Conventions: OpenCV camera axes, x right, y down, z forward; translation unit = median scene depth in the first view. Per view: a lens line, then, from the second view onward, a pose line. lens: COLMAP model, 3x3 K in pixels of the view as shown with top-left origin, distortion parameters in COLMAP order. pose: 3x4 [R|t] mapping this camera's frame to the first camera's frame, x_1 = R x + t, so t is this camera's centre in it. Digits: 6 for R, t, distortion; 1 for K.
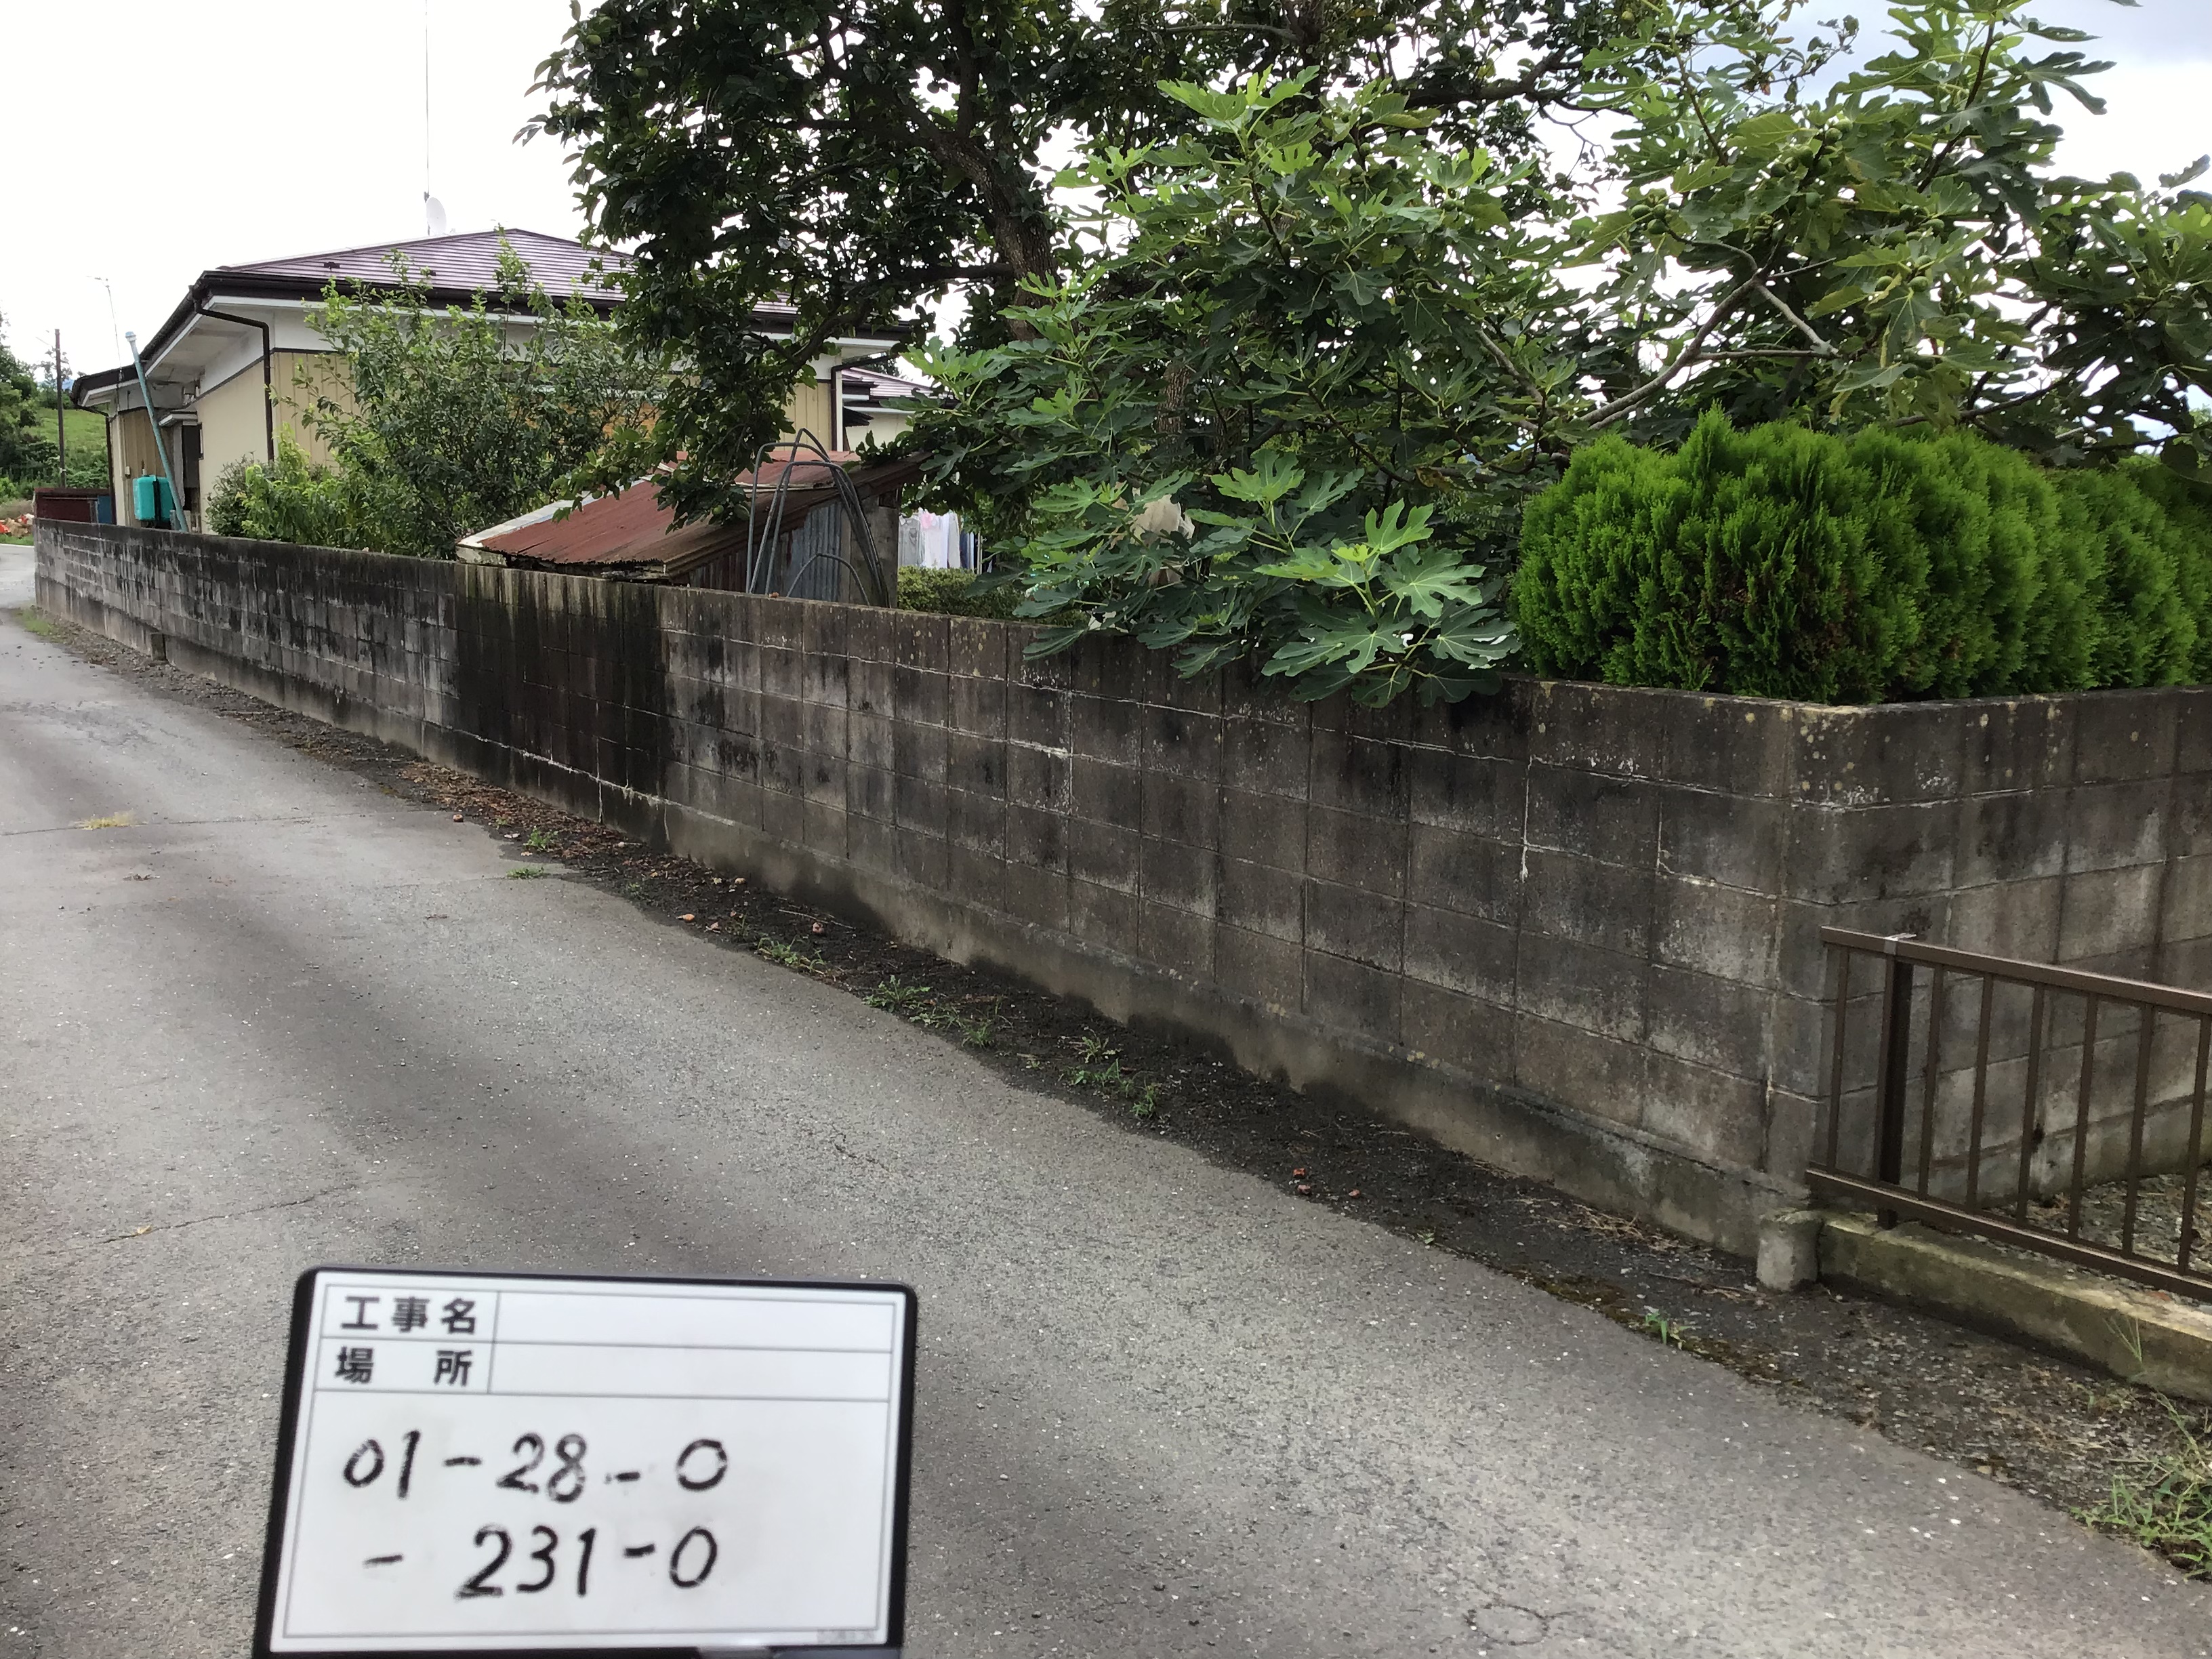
lens RADIAL K [[1946.8, 0, 1111.1], [0, 1946.8, 834.1], [0, 0, 1]] dist [0.047340, -0.065292]
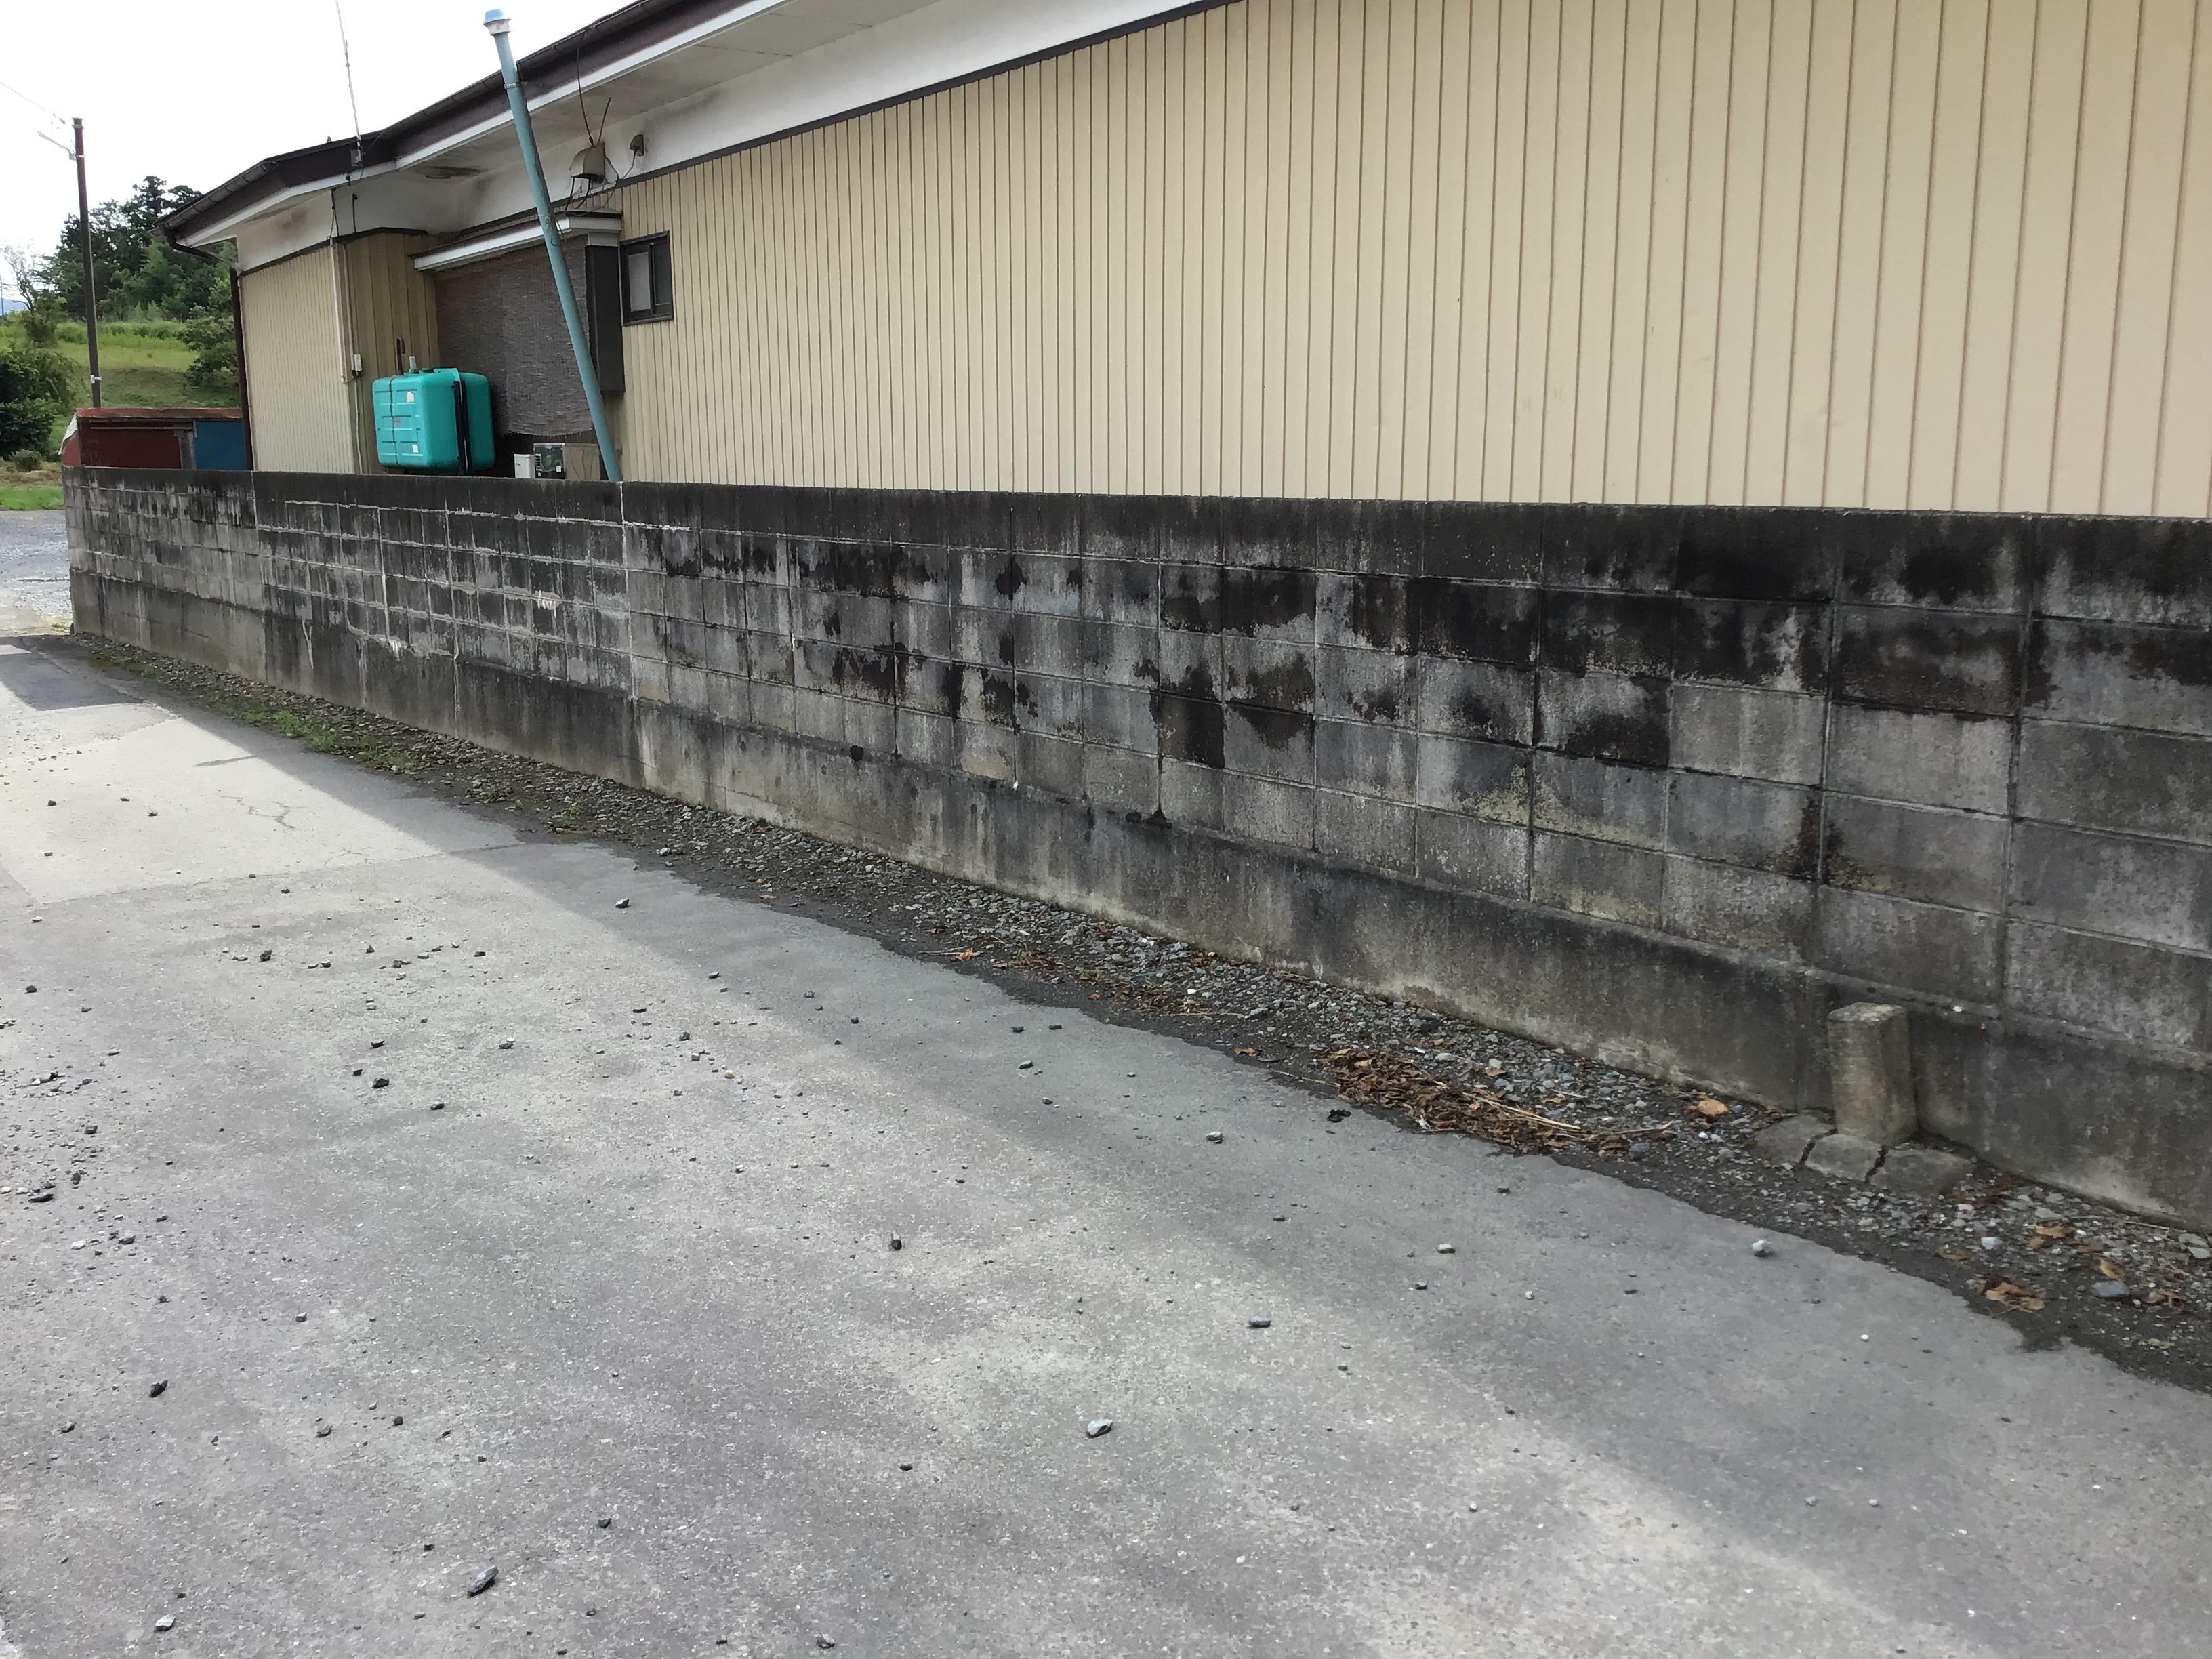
lens RADIAL K [[1946.8, 0, 1105.4], [0, 1946.8, 816.8], [0, 0, 1]] dist [0.047340, -0.065292]
pose [[0.994935, -0.036392, 0.093699, -0.600697], [0.033706, 0.998979, 0.030089, -0.135296], [-0.094698, -0.026779, 0.995146, 0.822472]]
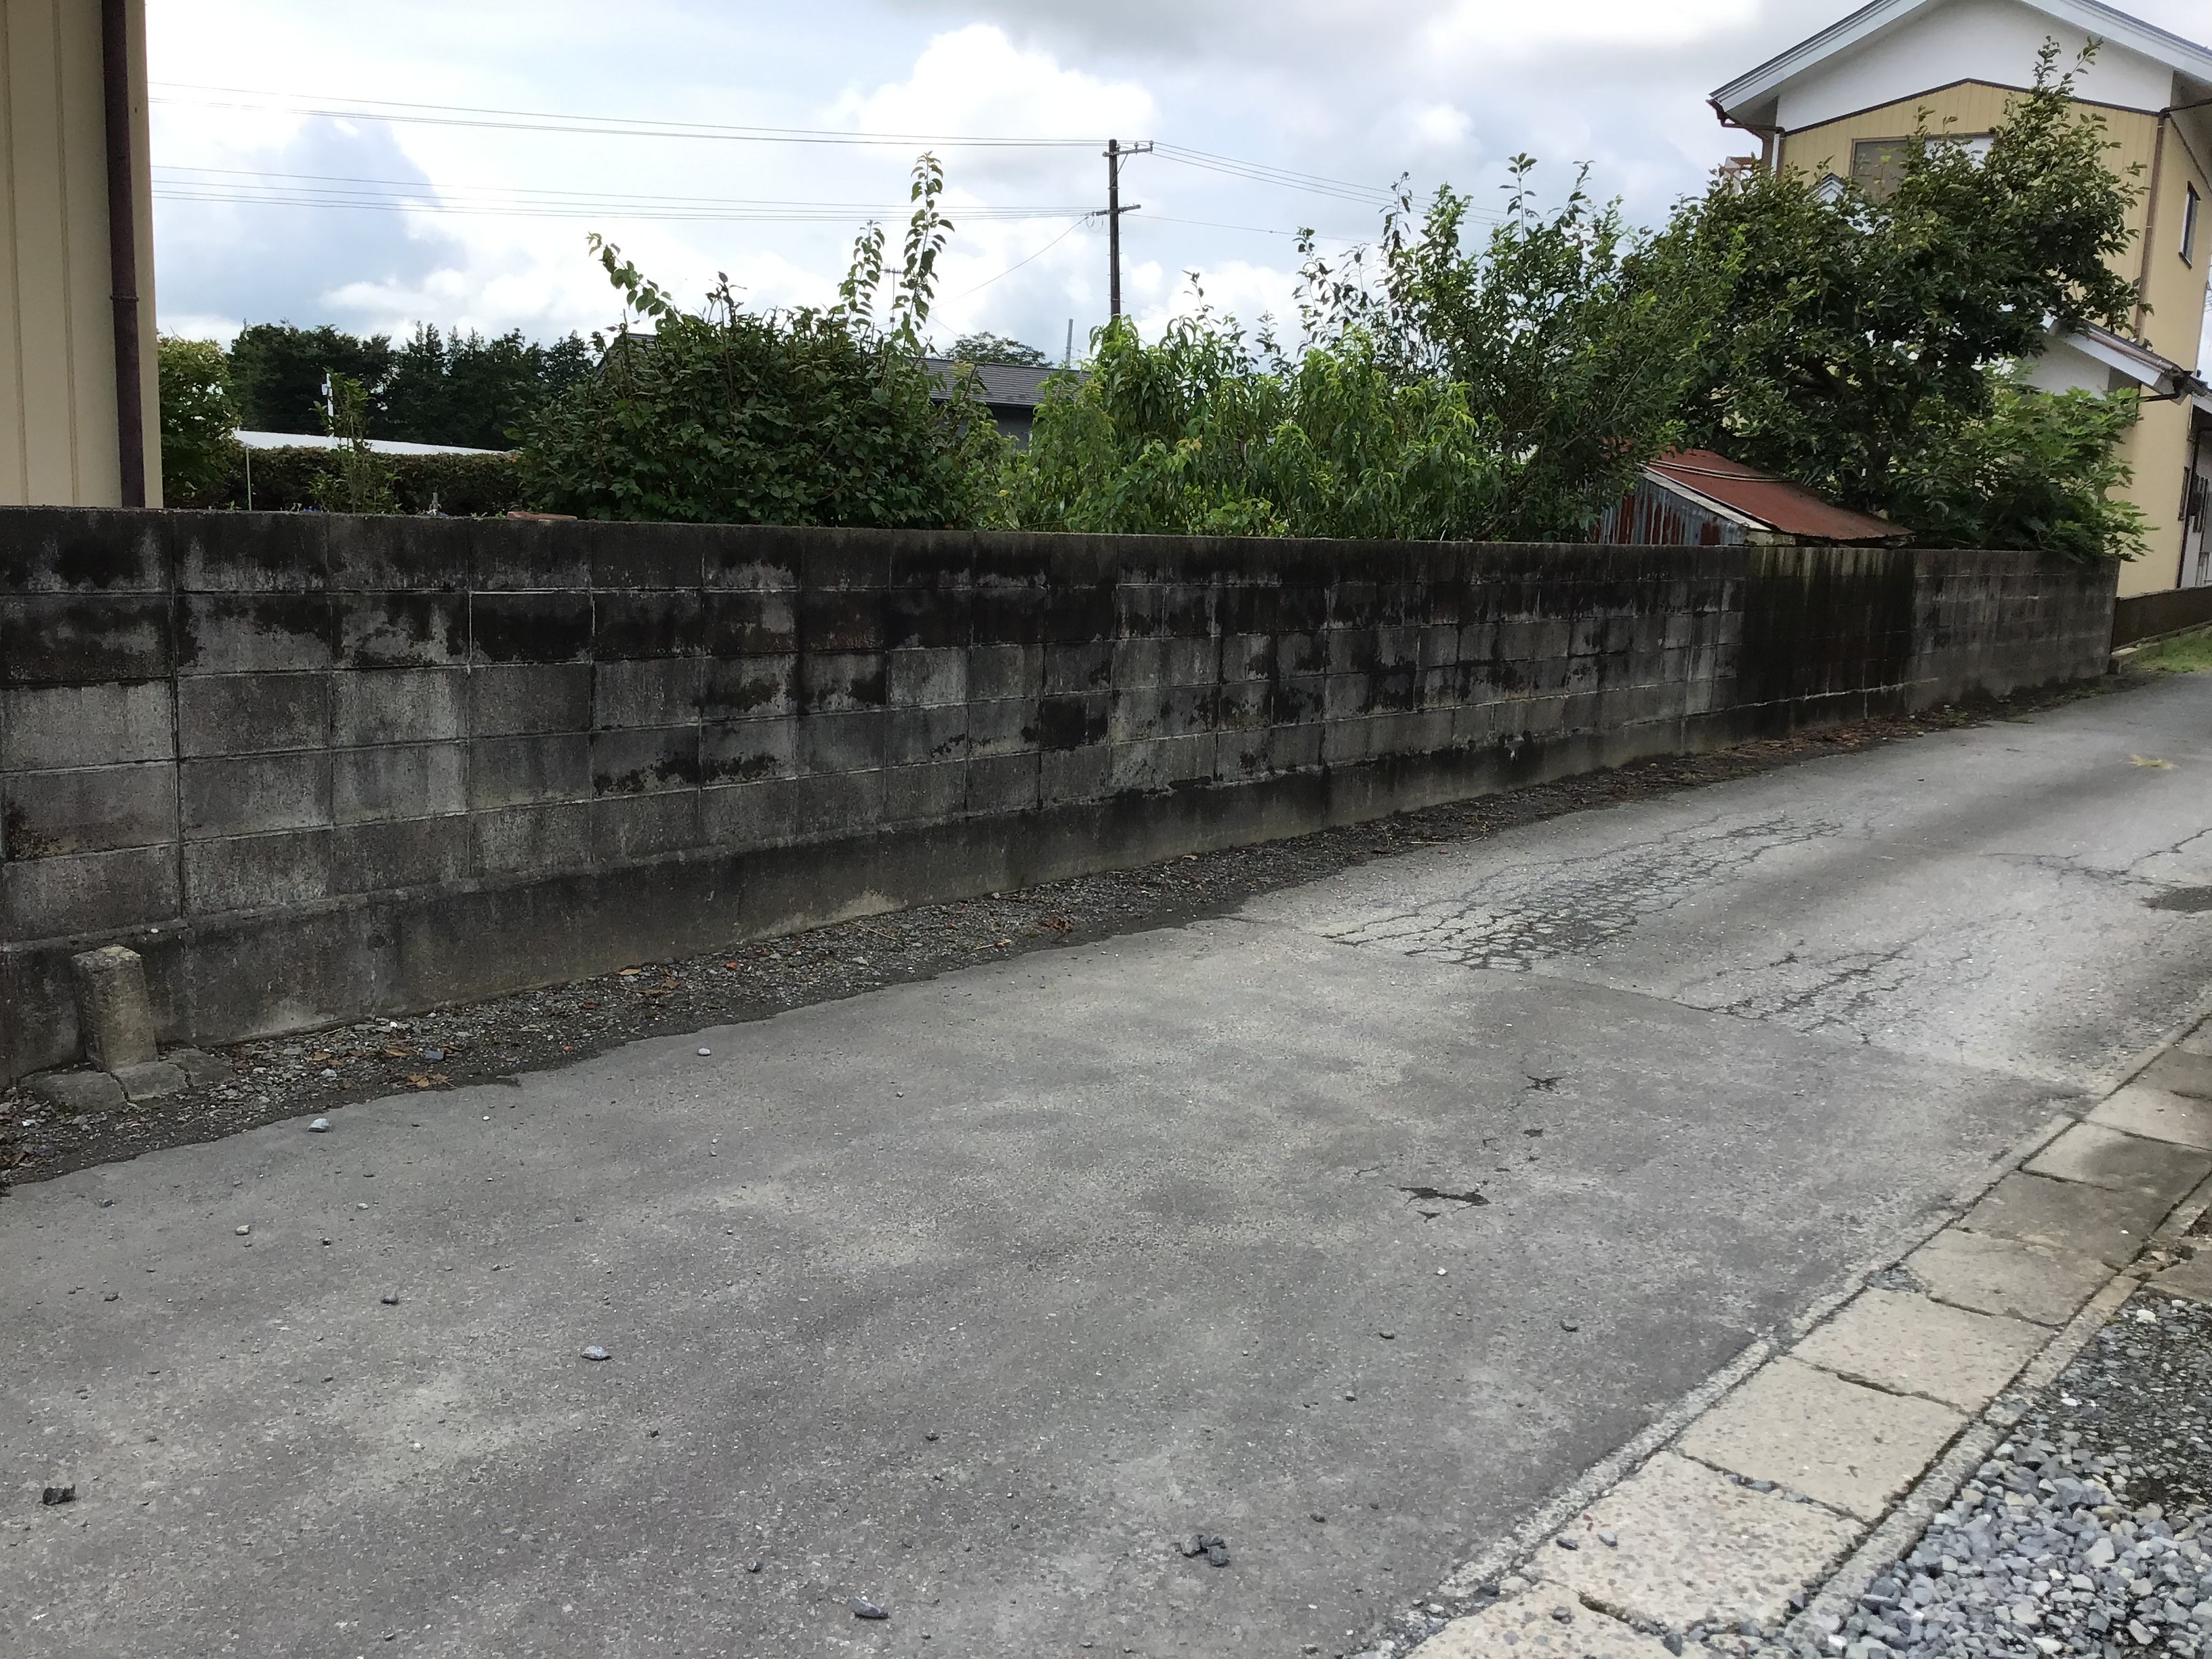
lens RADIAL K [[1946.8, 0, 1105.2], [0, 1946.8, 836.6], [0, 0, 1]] dist [0.047340, -0.065292]
pose [[-0.273706, -0.200791, 0.940621, -0.750058], [0.103005, 0.966222, 0.236229, -0.162108], [-0.956282, 0.161546, -0.243778, 0.962580]]
